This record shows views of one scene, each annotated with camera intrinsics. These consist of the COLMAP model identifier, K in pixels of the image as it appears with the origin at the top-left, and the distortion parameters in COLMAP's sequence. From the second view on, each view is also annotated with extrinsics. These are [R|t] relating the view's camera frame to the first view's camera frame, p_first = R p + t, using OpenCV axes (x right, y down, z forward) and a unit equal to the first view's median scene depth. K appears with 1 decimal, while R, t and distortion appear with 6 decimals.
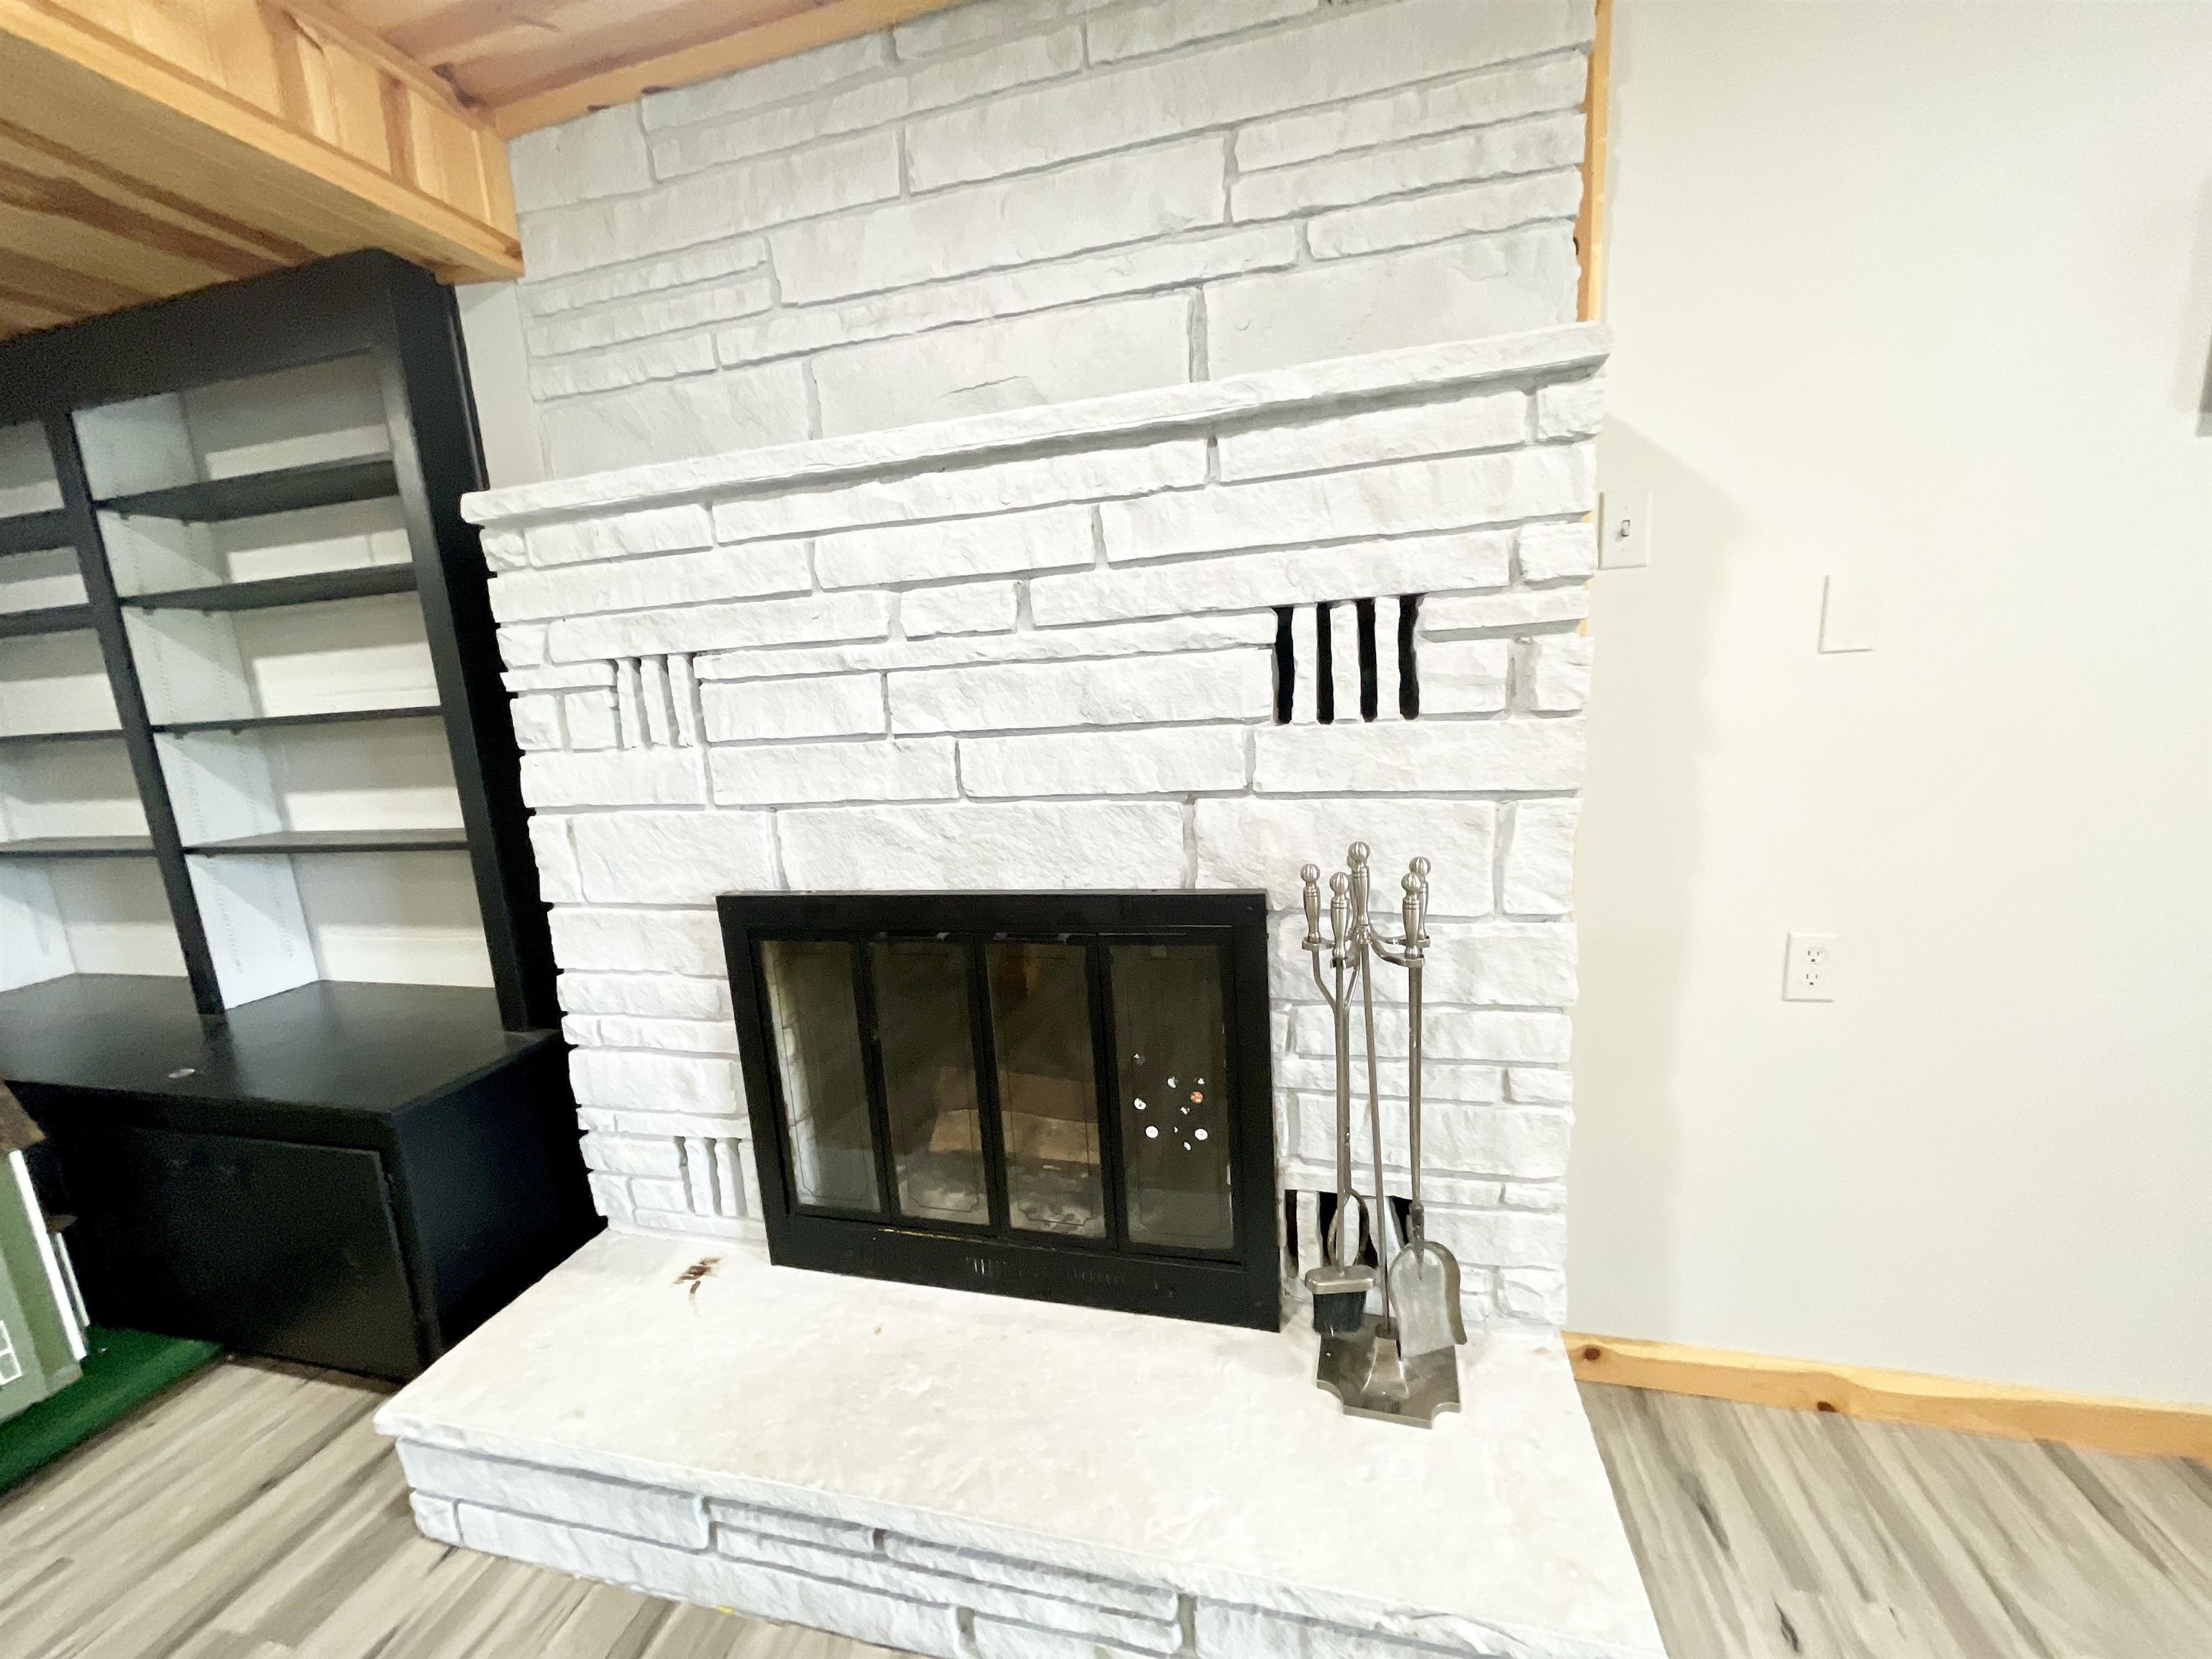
lens RADIAL K [[887.1, 0, 1101.2], [0, 887.1, 847.9], [0, 0, 1]] dist [-0.001395, -0.000127]
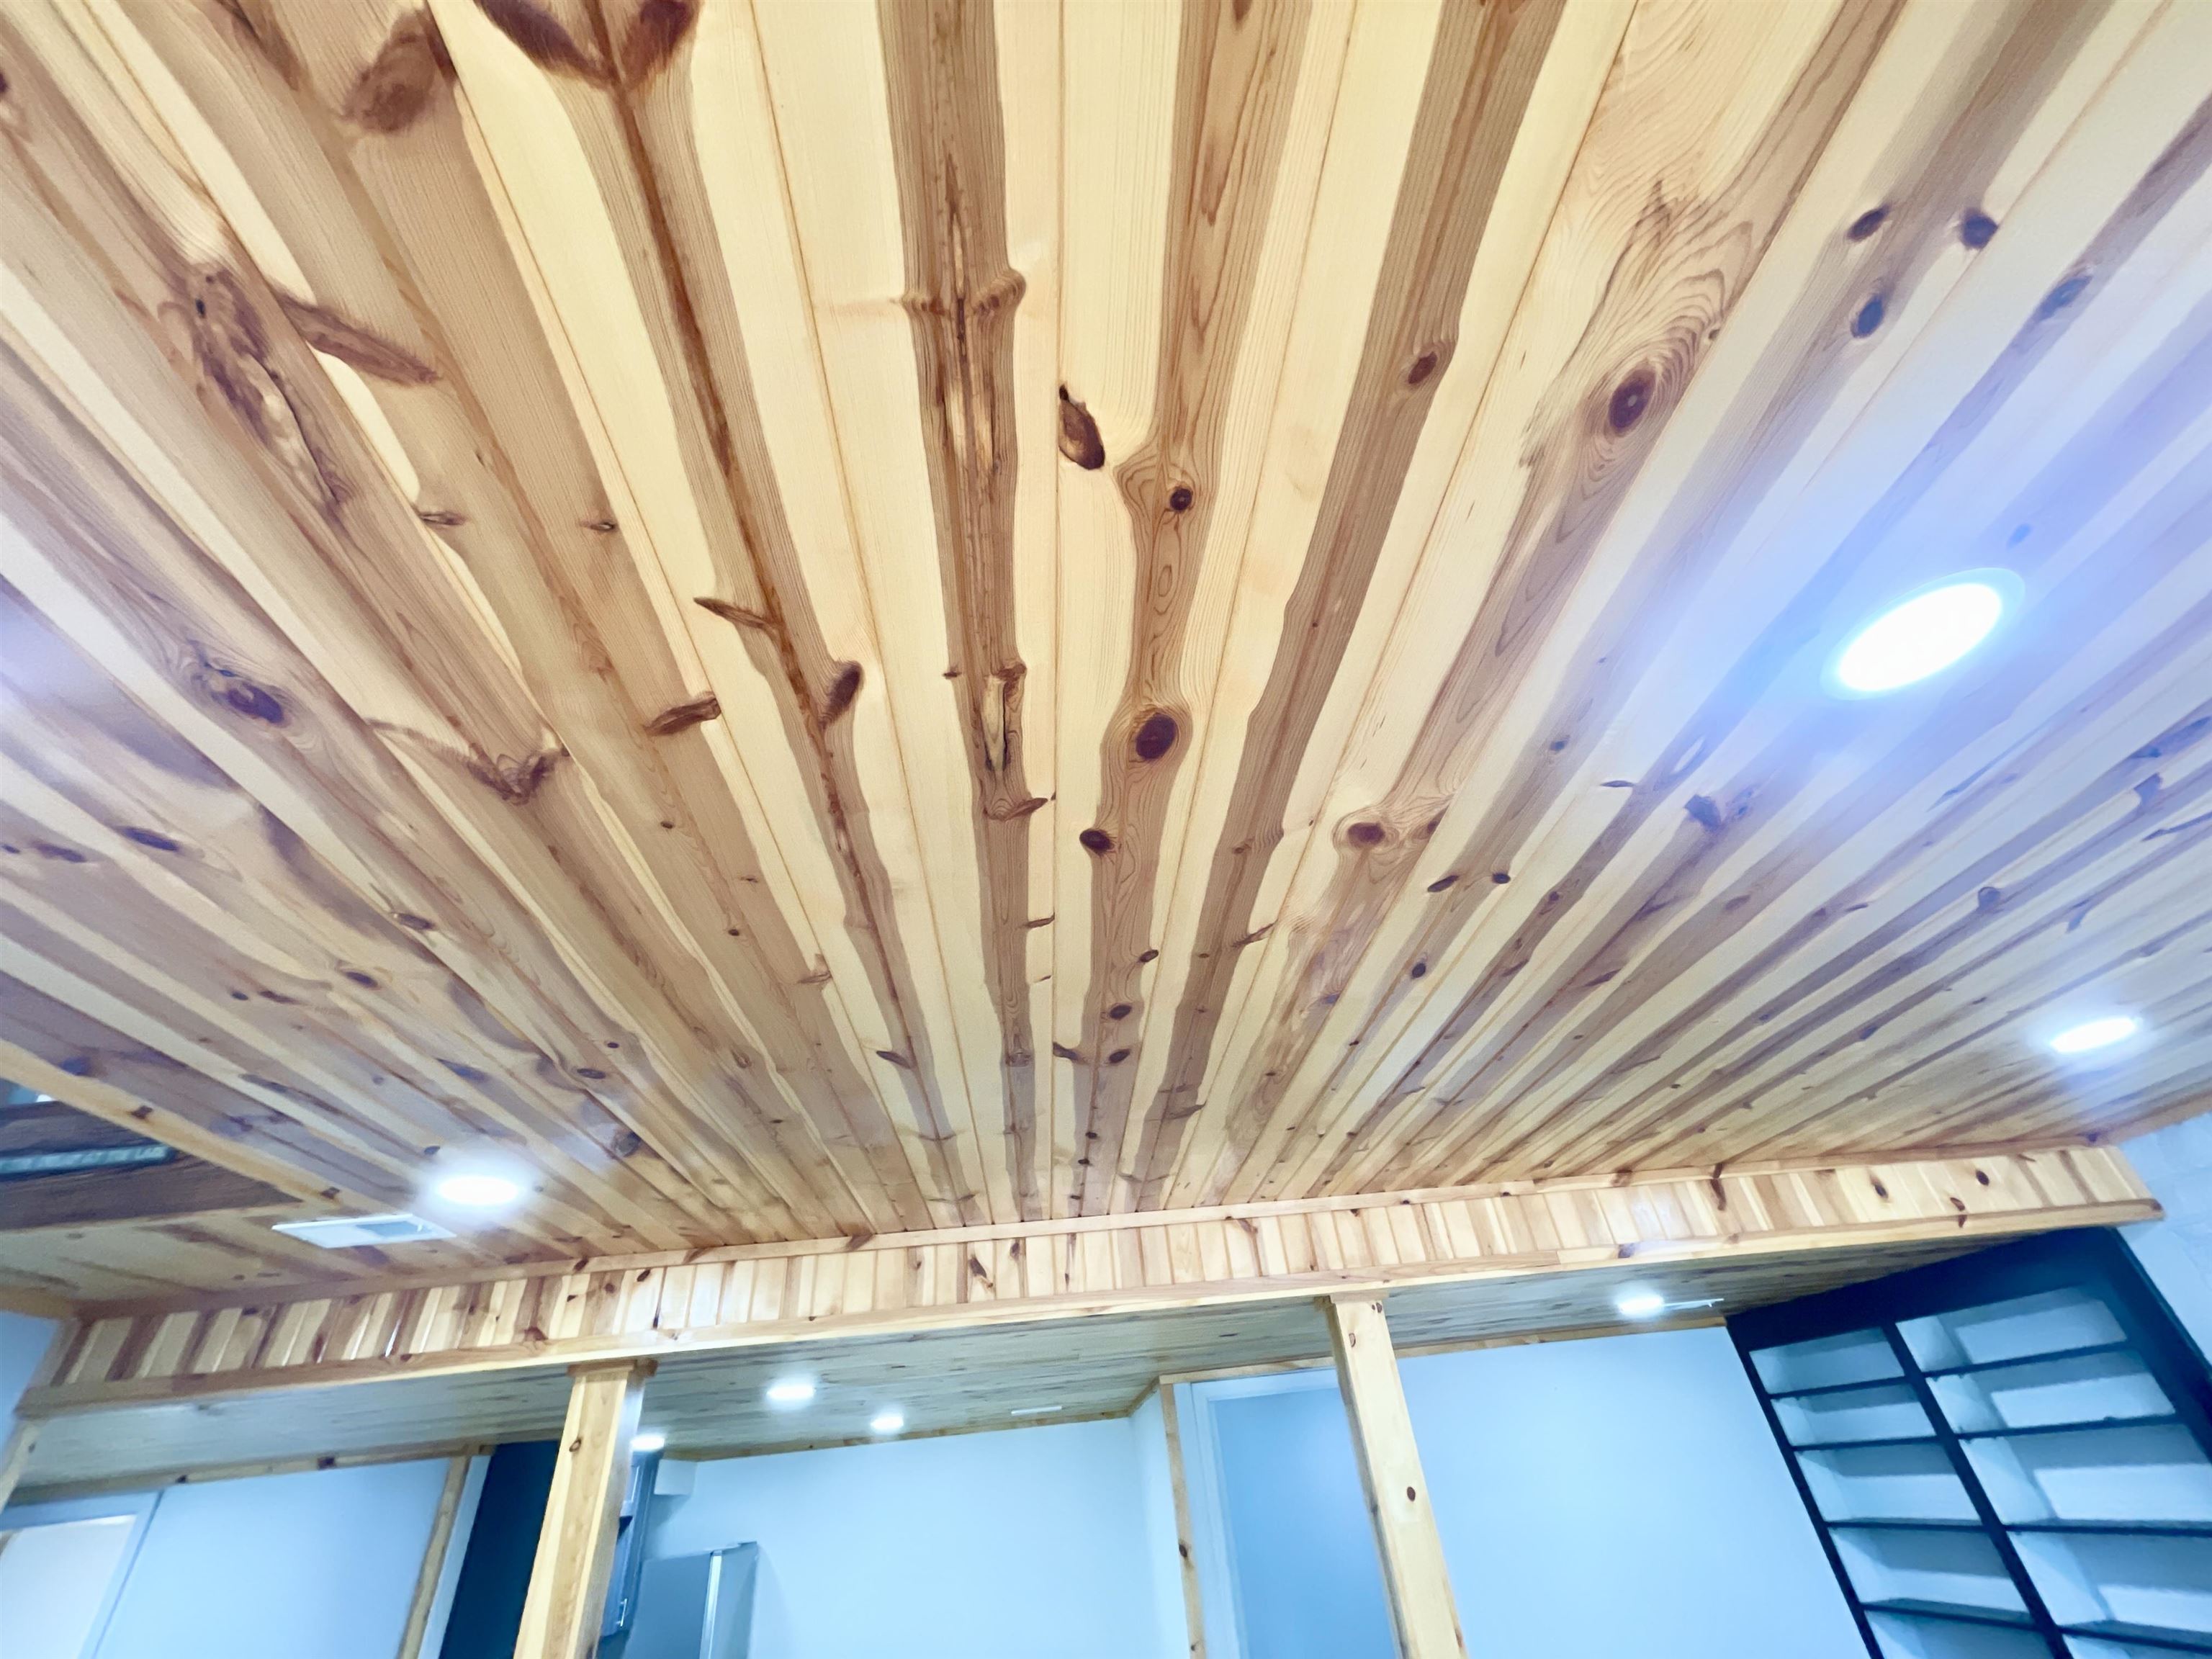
lens RADIAL K [[887.1, 0, 1101.2], [0, 887.1, 847.9], [0, 0, 1]] dist [-0.001395, -0.000127]
pose [[0.296467, -0.531588, -0.793424, 0.463163], [-0.115028, 0.804850, -0.582224, -0.006148], [0.948091, 0.263876, 0.177464, -1.460628]]
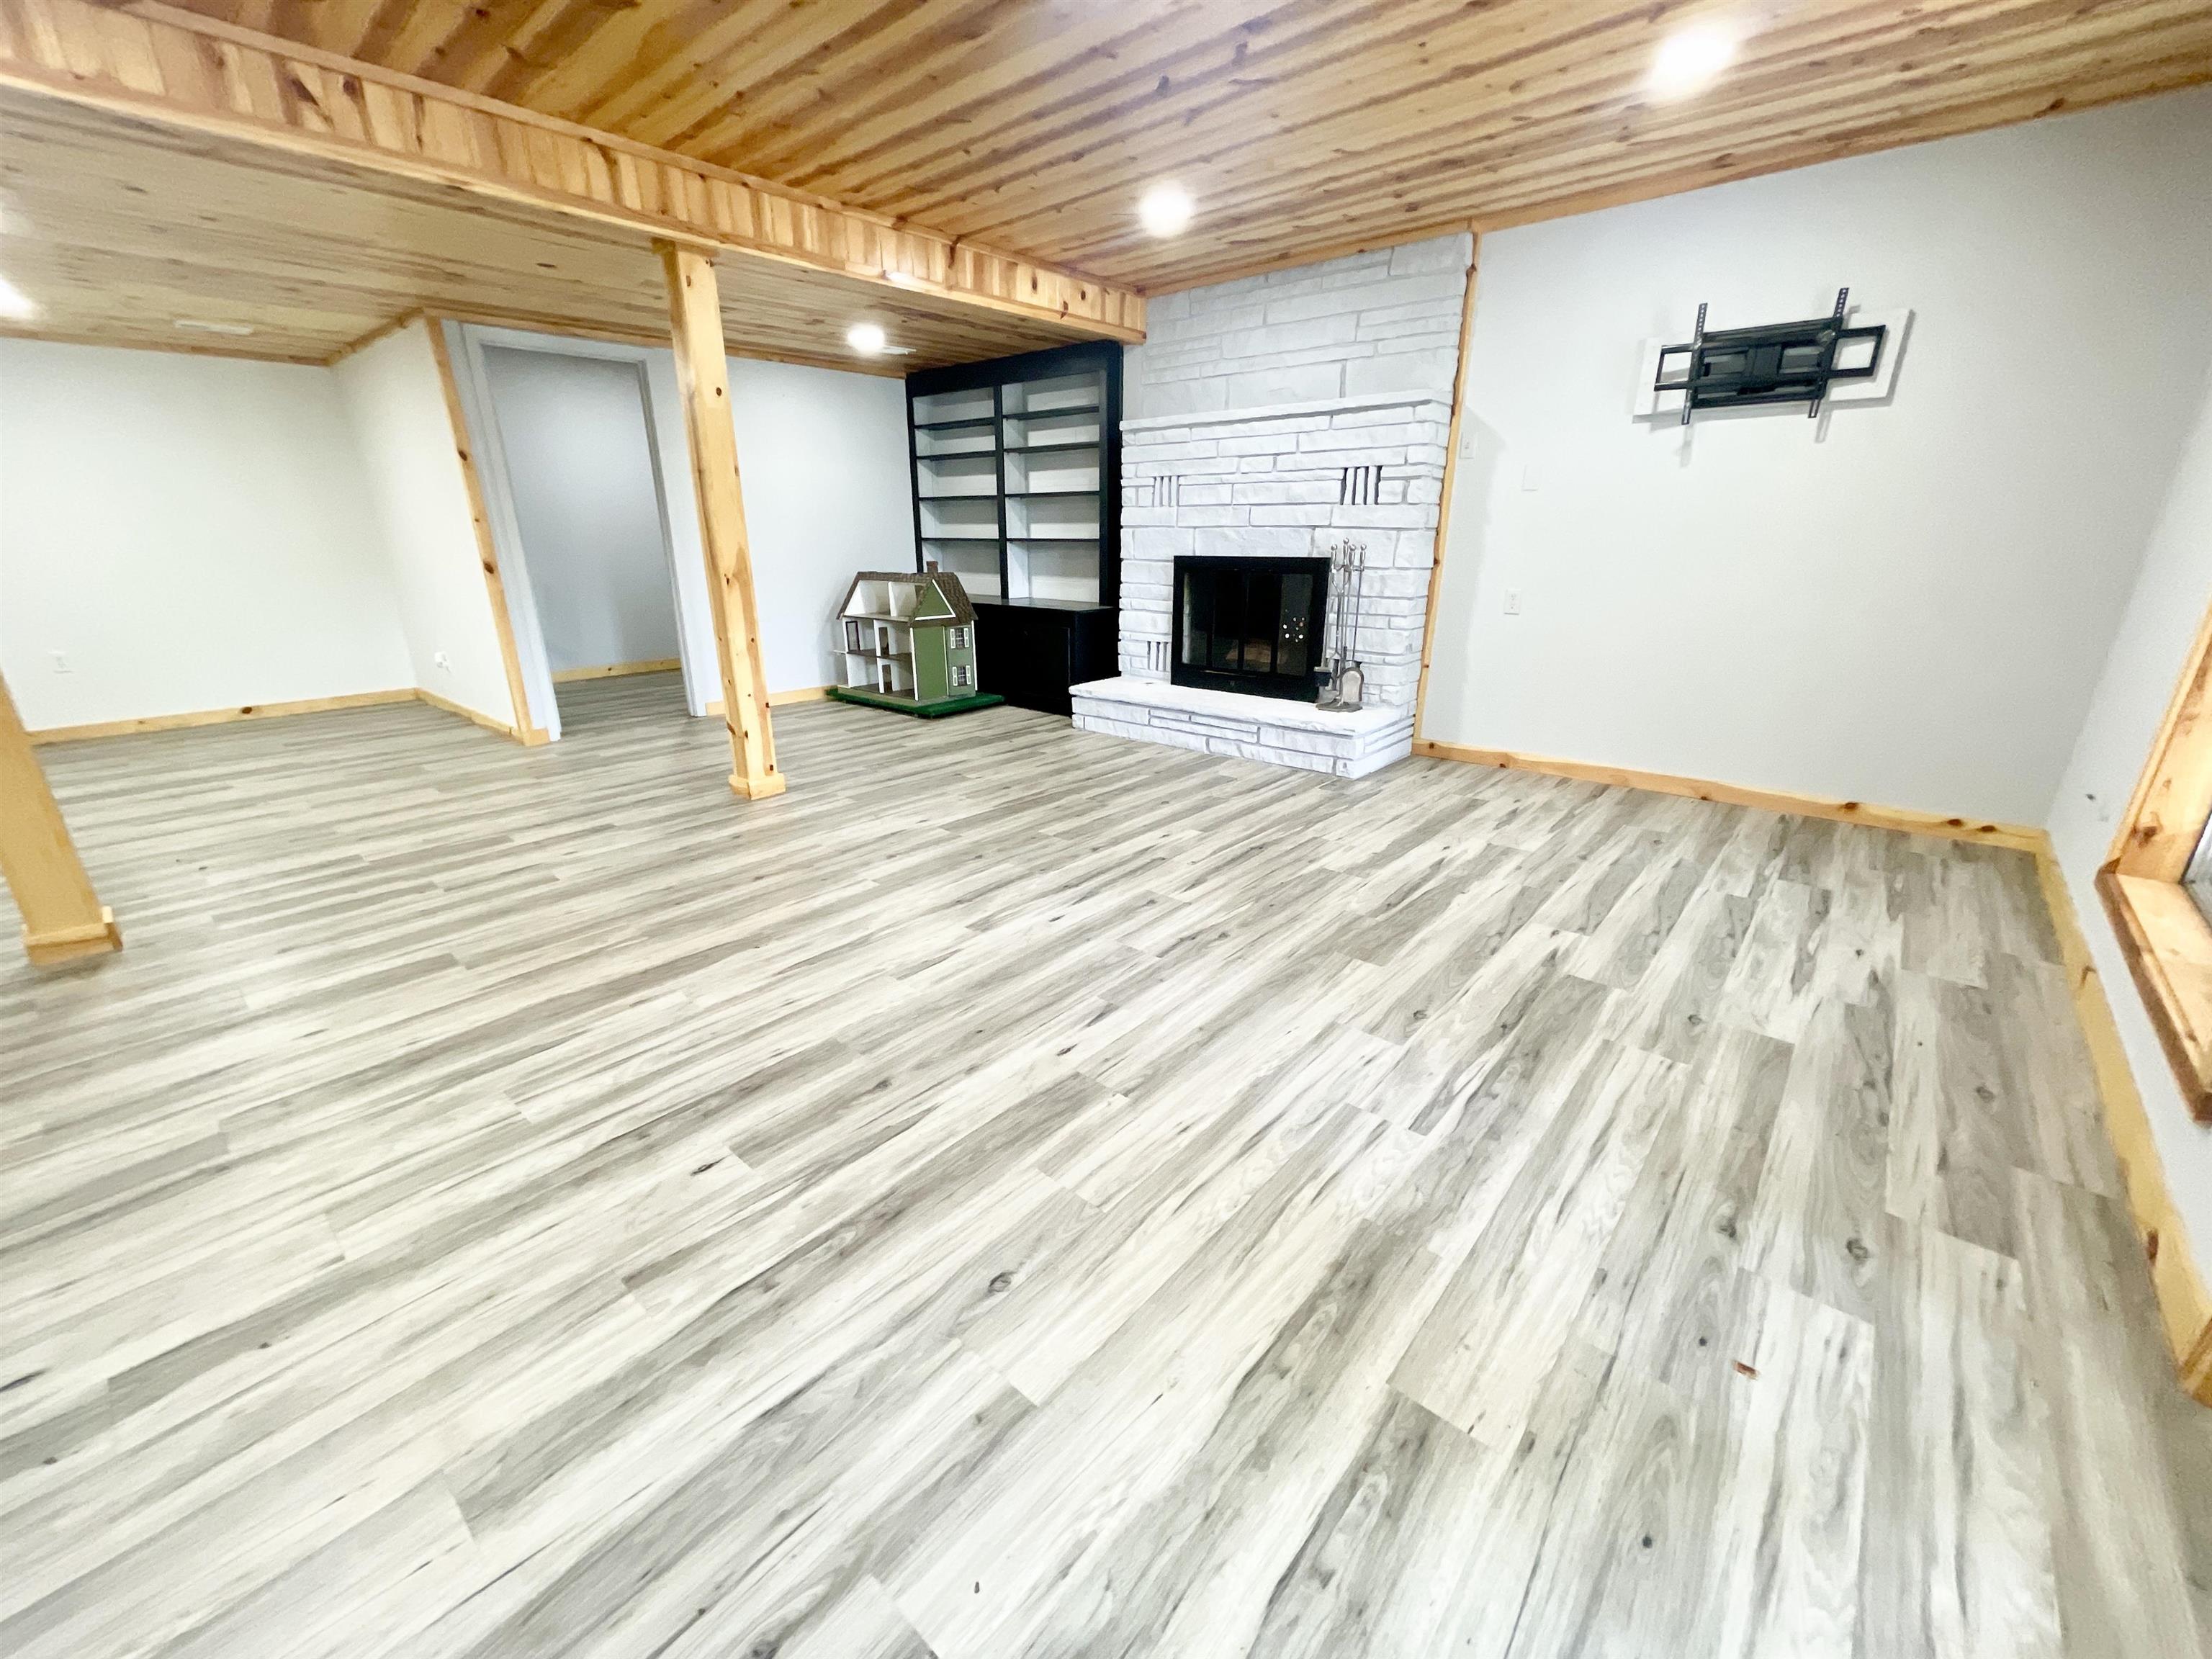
lens RADIAL K [[887.1, 0, 1101.2], [0, 887.1, 847.9], [0, 0, 1]] dist [-0.001395, -0.000127]
pose [[0.892588, 0.208146, -0.399953, 0.847048], [-0.137367, 0.970432, 0.198474, 0.486506], [0.429439, -0.122215, 0.894788, -2.144136]]
